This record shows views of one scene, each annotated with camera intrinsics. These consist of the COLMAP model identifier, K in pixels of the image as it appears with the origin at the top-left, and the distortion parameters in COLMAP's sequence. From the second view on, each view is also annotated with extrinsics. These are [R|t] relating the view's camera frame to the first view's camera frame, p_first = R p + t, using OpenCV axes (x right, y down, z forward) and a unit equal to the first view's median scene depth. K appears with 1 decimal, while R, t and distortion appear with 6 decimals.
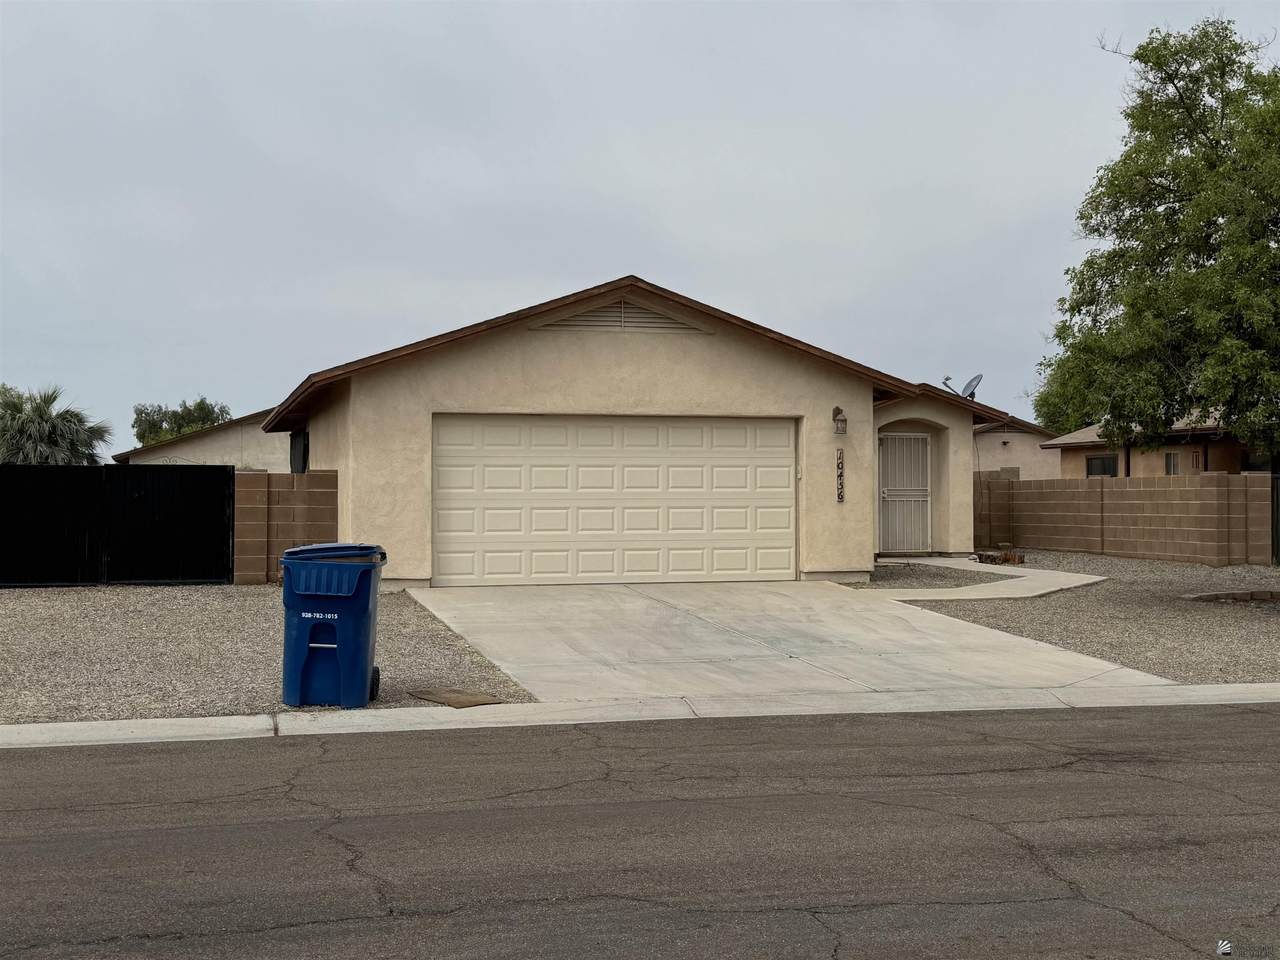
lens RADIAL K [[1592.1, 0, 640.0], [0, 1592.1, 480.0], [0, 0, 1]] dist [0.116839, -0.022675]
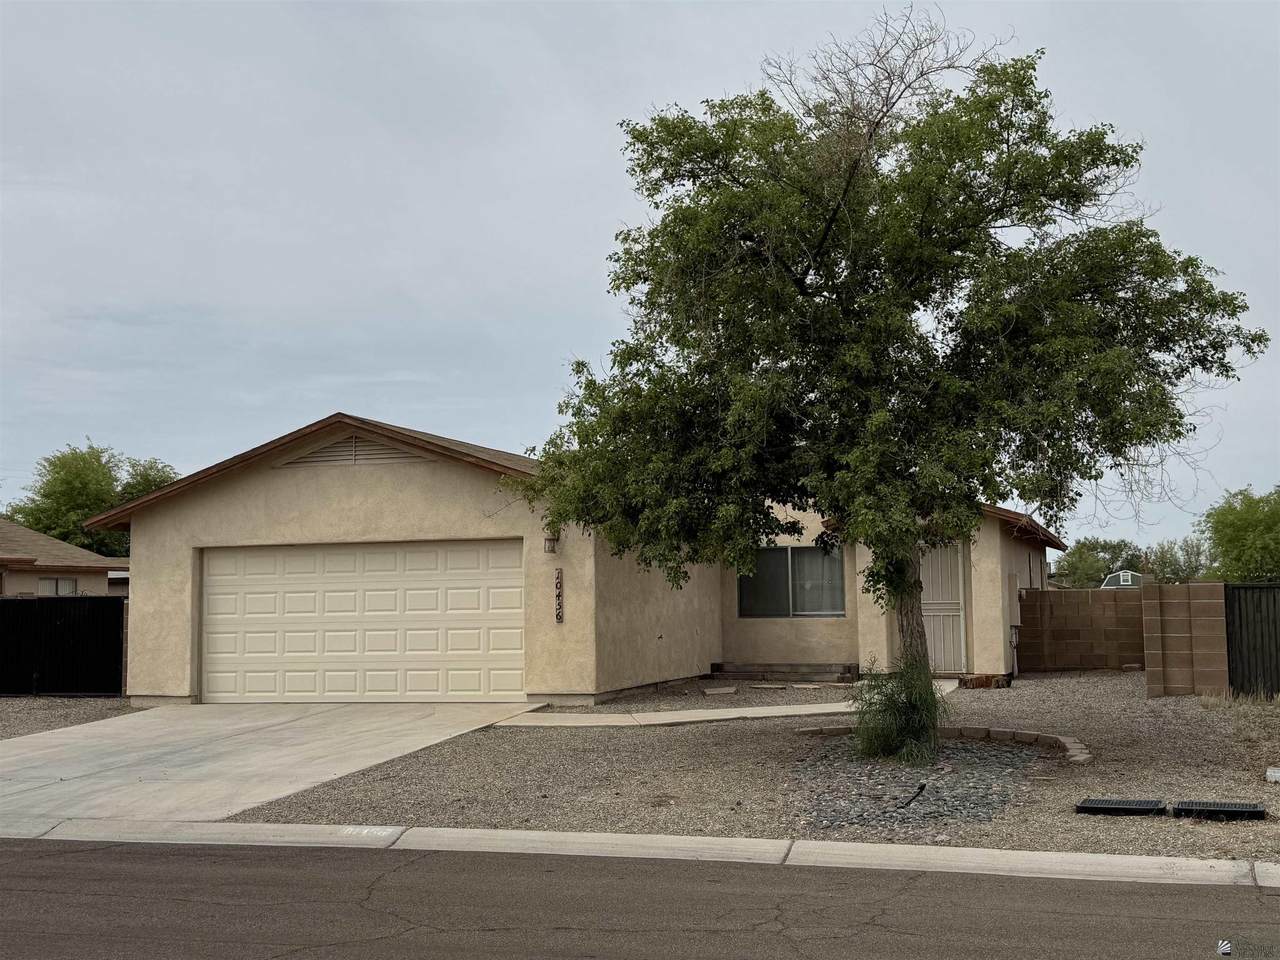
lens RADIAL K [[1592.1, 0, 640.0], [0, 1592.1, 480.0], [0, 0, 1]] dist [0.116839, -0.022675]
pose [[0.836229, -0.054440, -0.545672, 0.720458], [0.018337, 0.997280, -0.071394, -0.002760], [0.548074, 0.049695, 0.834952, 0.209644]]
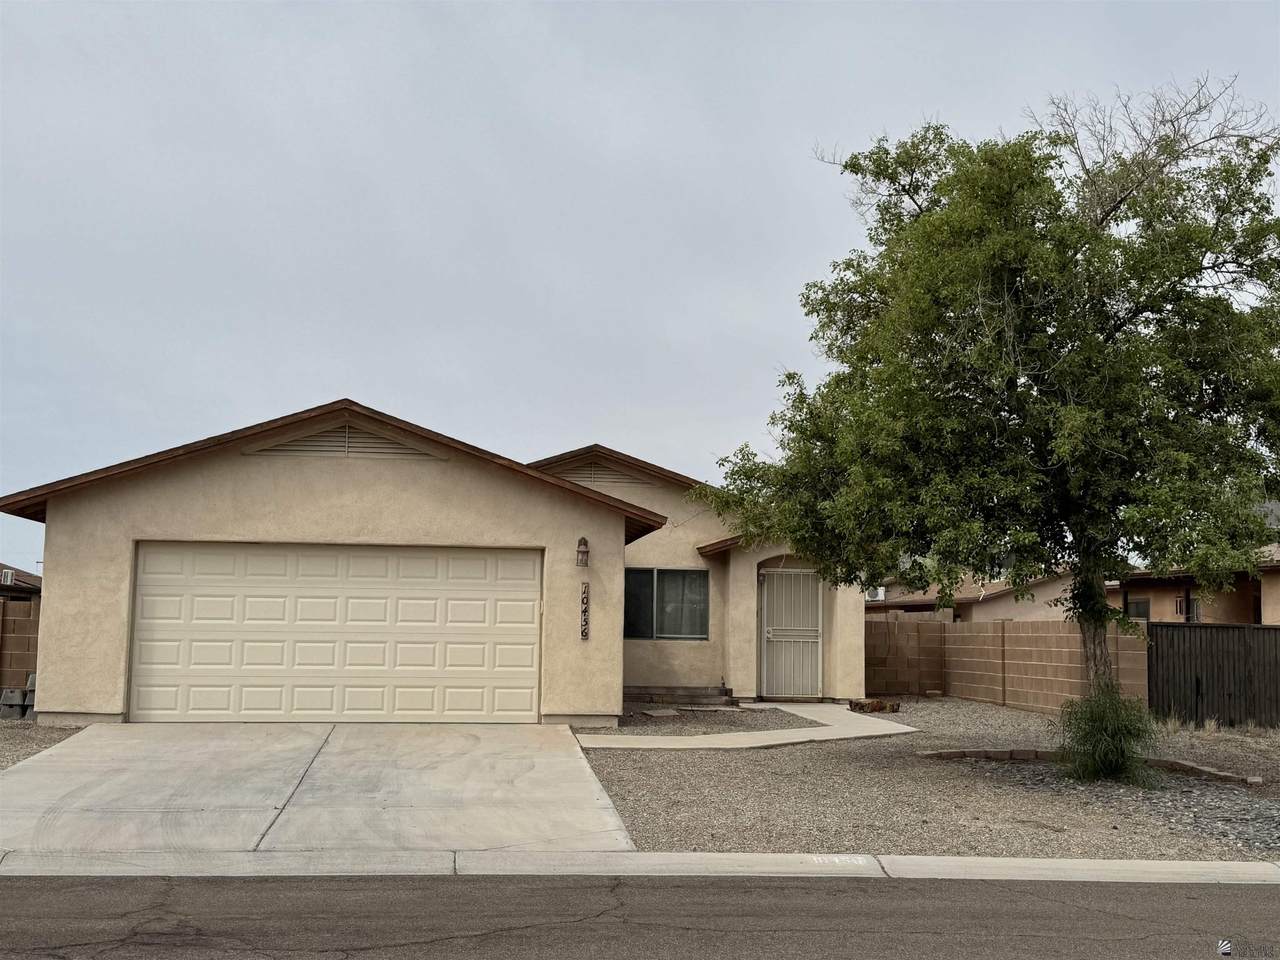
lens RADIAL K [[1592.1, 0, 640.0], [0, 1592.1, 480.0], [0, 0, 1]] dist [0.116839, -0.022675]
pose [[0.986537, 0.002633, -0.163515, 0.316358], [-0.016798, 0.996213, -0.085308, -0.000173], [0.162672, 0.086906, 0.982846, 0.081997]]
